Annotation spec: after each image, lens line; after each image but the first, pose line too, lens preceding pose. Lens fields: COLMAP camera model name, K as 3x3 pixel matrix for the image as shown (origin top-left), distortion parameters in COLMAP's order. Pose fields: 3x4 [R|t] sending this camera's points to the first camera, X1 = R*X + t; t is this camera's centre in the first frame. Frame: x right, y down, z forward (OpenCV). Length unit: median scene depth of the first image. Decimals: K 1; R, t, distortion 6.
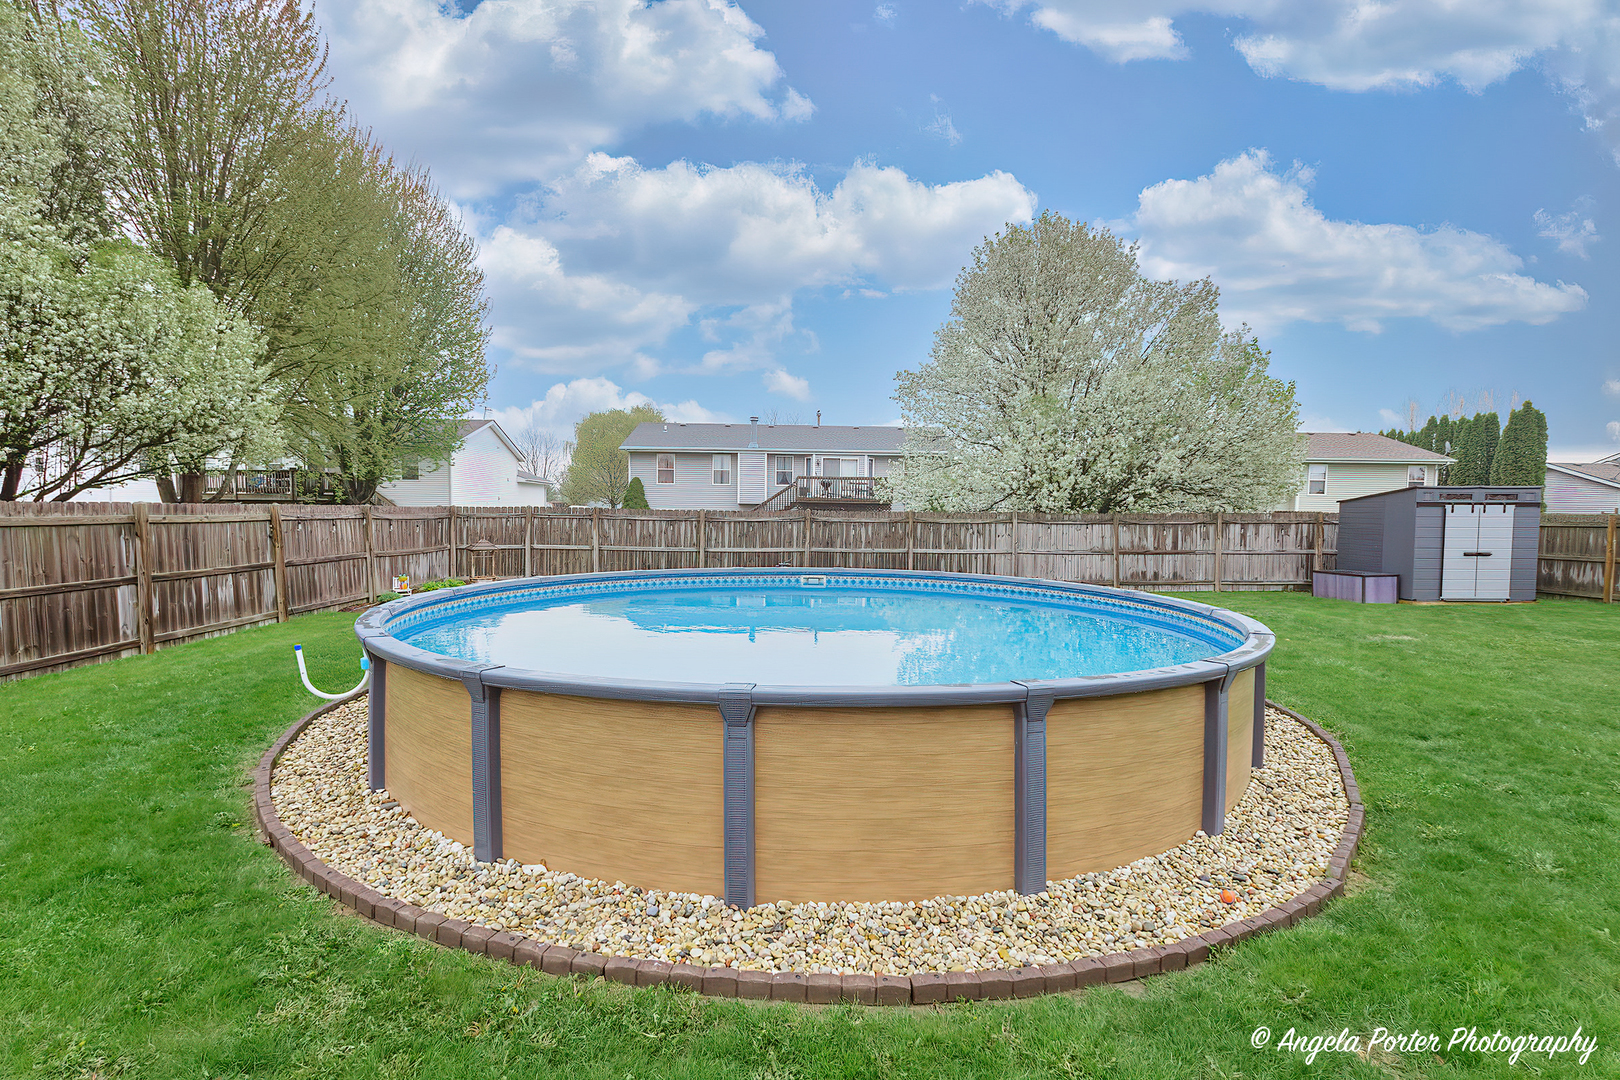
lens RADIAL K [[751.8, 0, 805.1], [0, 751.8, 548.3], [0, 0, 1]] dist [0.005949, -0.000096]
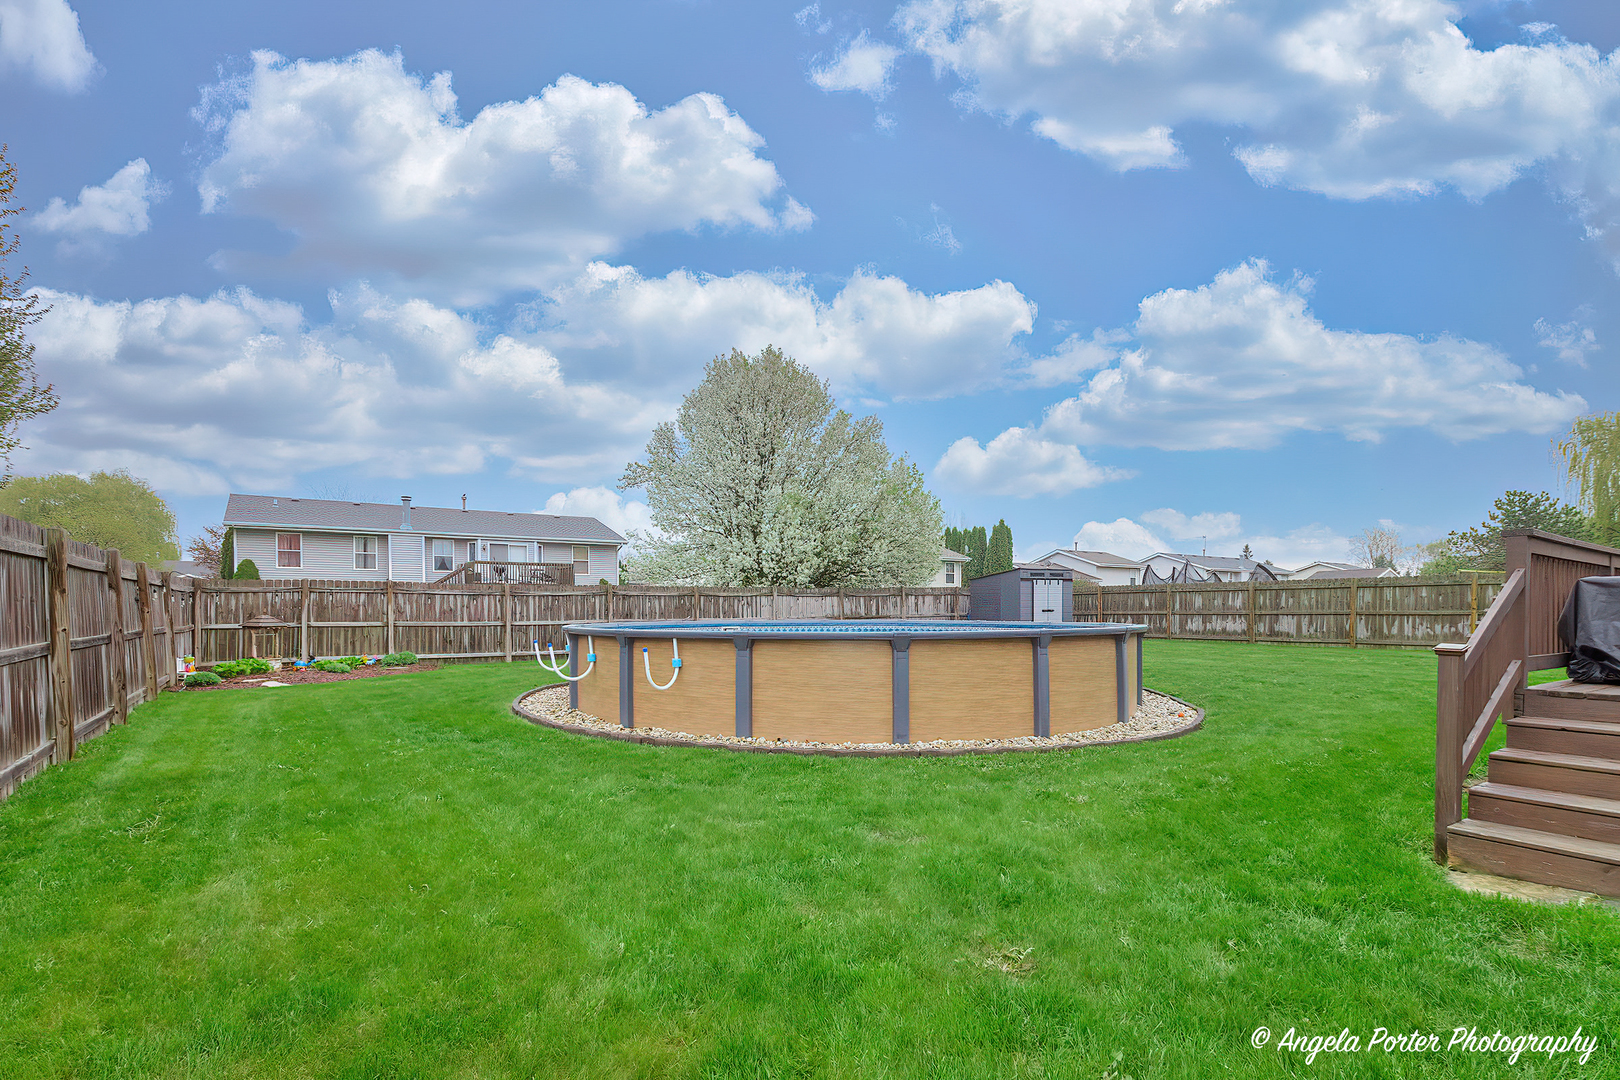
lens RADIAL K [[758.6, 0, 812.3], [0, 758.6, 626.7], [0, 0, 1]] dist [0.000328, 0.000577]
pose [[0.842479, -0.027947, 0.538004, -0.333931], [0.041425, 0.999057, -0.012972, 0.035608], [-0.537134, 0.033216, 0.842842, -0.074633]]
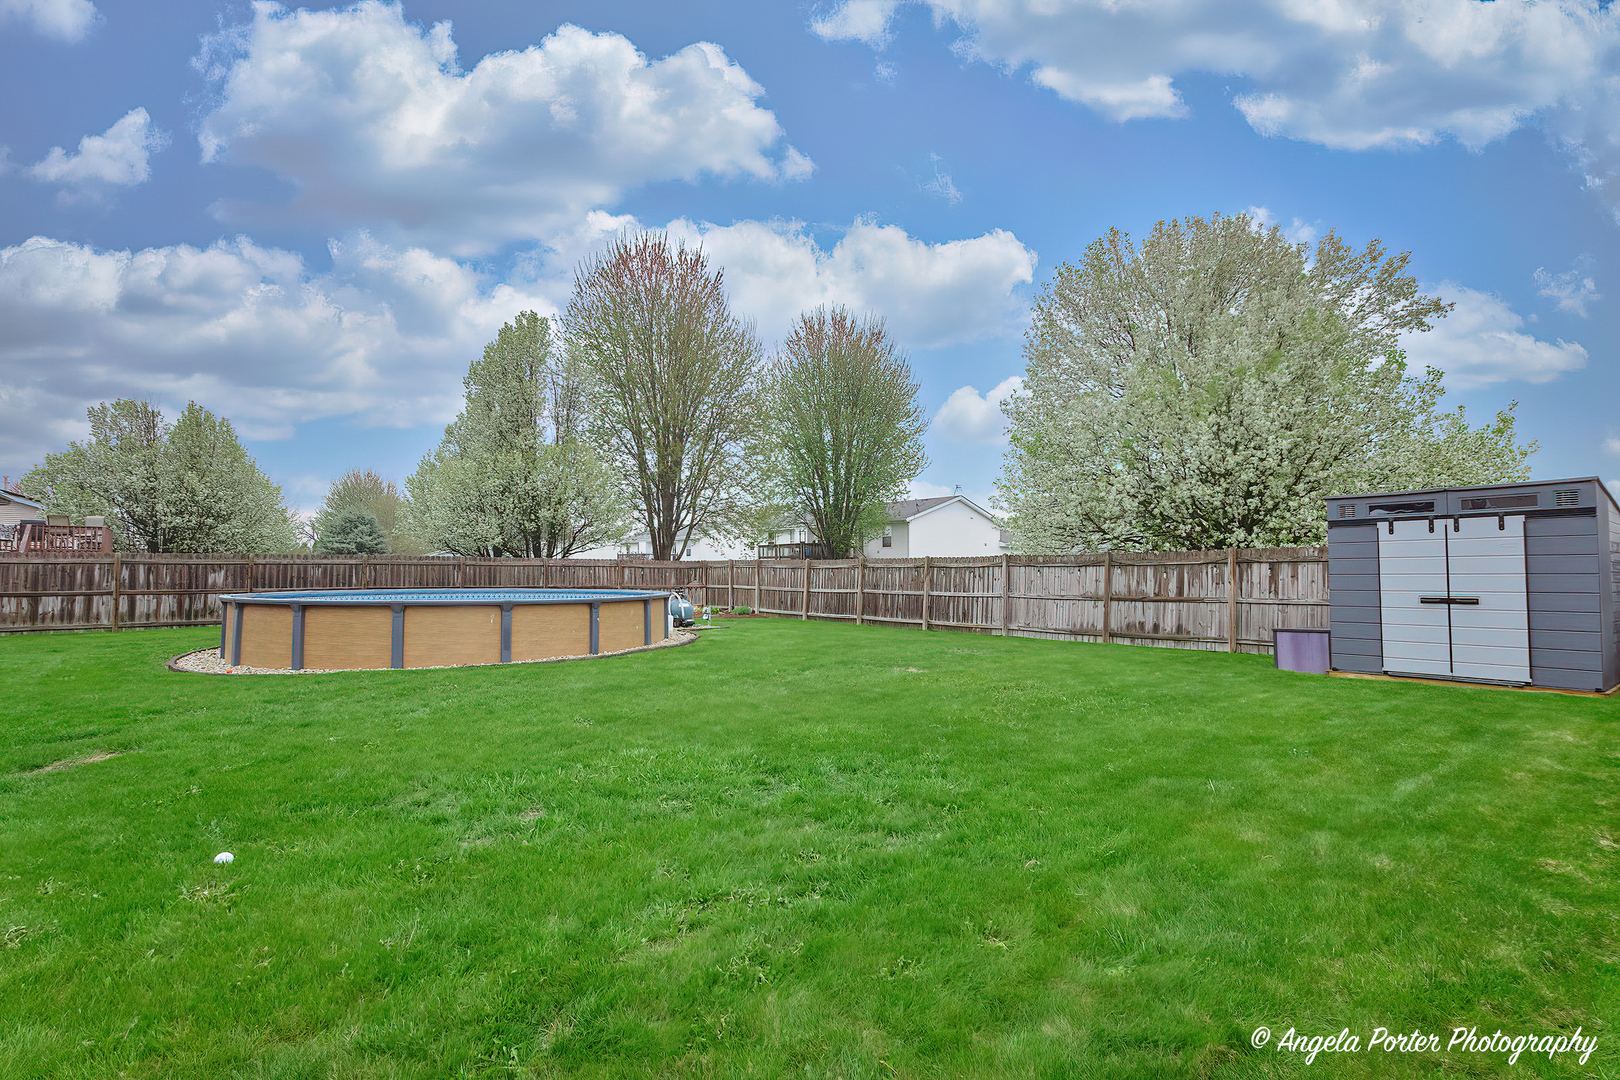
lens RADIAL K [[751.8, 0, 805.1], [0, 751.8, 548.3], [0, 0, 1]] dist [0.005949, -0.000096]
pose [[0.612809, -0.035542, -0.789431, 0.883271], [-0.036920, 0.996609, -0.073530, 0.024505], [0.789368, 0.074205, 0.609419, 0.192950]]
